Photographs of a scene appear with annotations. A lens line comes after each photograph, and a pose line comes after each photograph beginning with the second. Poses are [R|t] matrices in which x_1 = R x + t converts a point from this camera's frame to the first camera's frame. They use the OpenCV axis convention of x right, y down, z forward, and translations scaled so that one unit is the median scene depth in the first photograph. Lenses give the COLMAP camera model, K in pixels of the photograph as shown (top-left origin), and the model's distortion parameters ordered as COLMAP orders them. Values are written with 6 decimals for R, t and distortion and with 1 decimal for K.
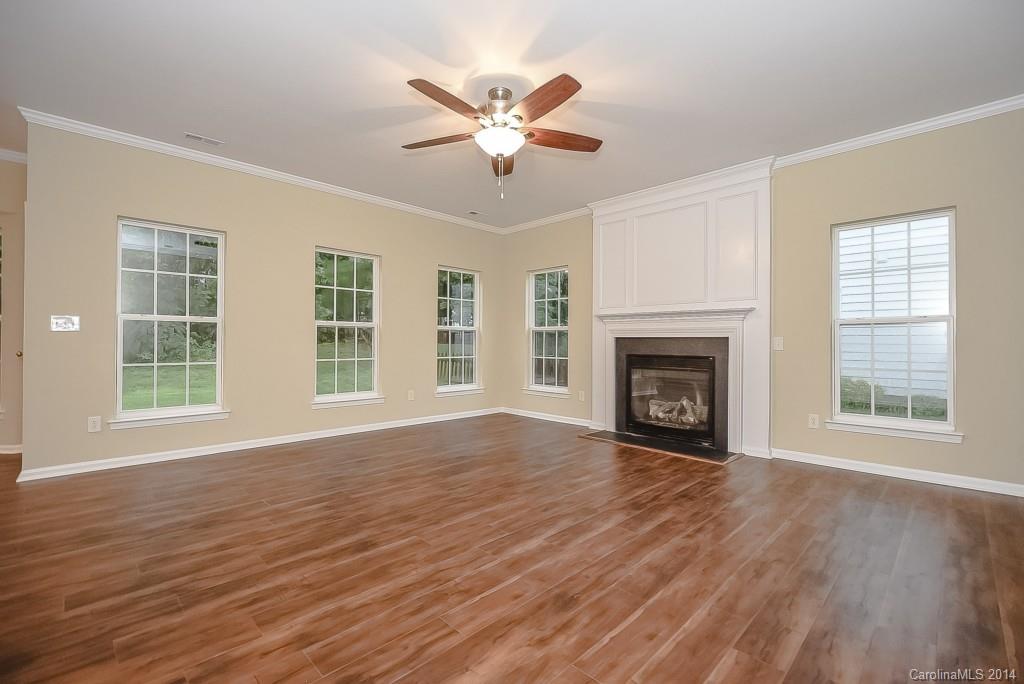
lens RADIAL K [[448.1, 0, 511.2], [0, 448.1, 341.4], [0, 0, 1]] dist [0.005525, -0.003681]
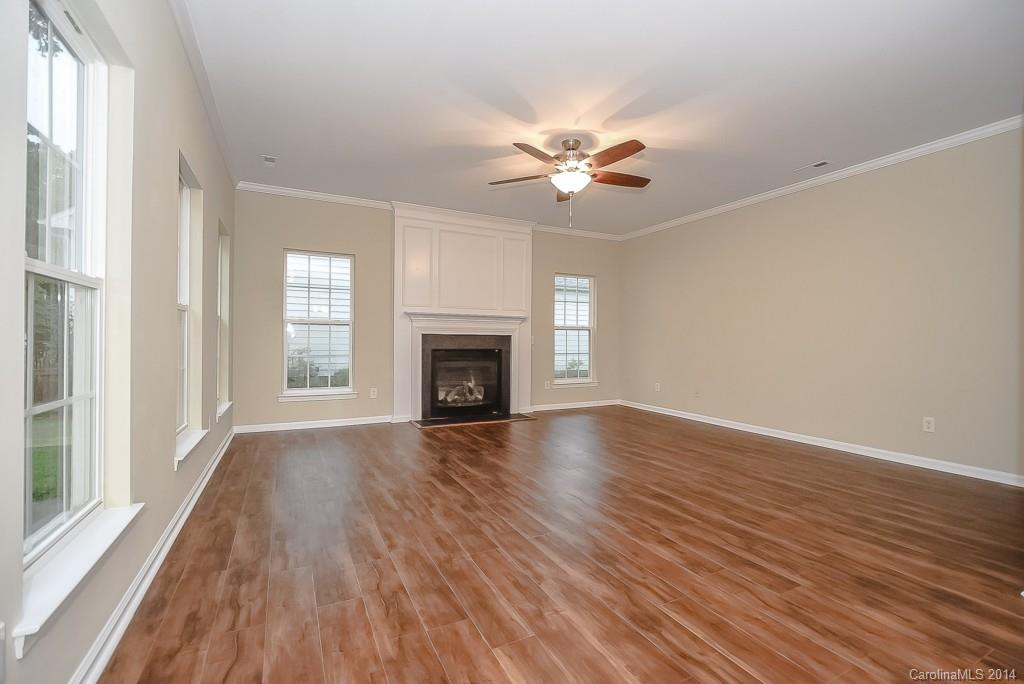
lens RADIAL K [[448.1, 0, 519.8], [0, 448.1, 343.2], [0, 0, 1]] dist [0.005525, -0.003681]
pose [[0.304207, -0.009367, 0.952560, -1.262481], [-0.010695, 0.999855, 0.013248, -0.005080], [-0.952546, -0.014218, 0.304062, 0.743365]]
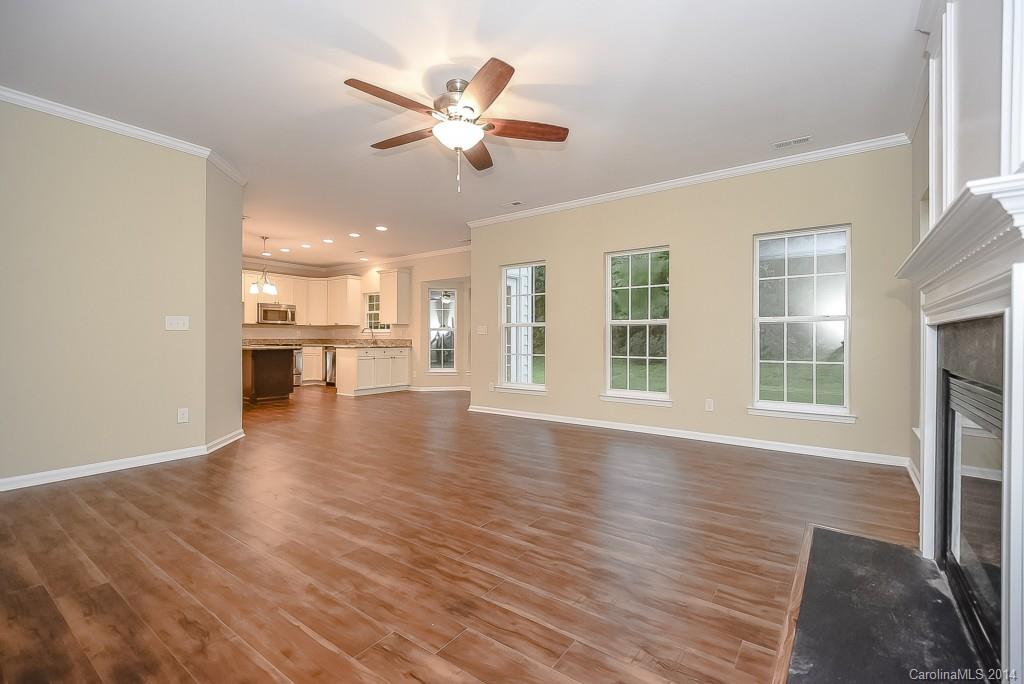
lens RADIAL K [[448.1, 0, 522.1], [0, 448.1, 334.7], [0, 0, 1]] dist [0.005525, -0.003681]
pose [[0.165167, -0.014357, -0.986161, 0.968787], [0.001210, 0.999896, -0.014354, 0.006836], [0.986265, 0.001177, 0.165167, 0.971827]]
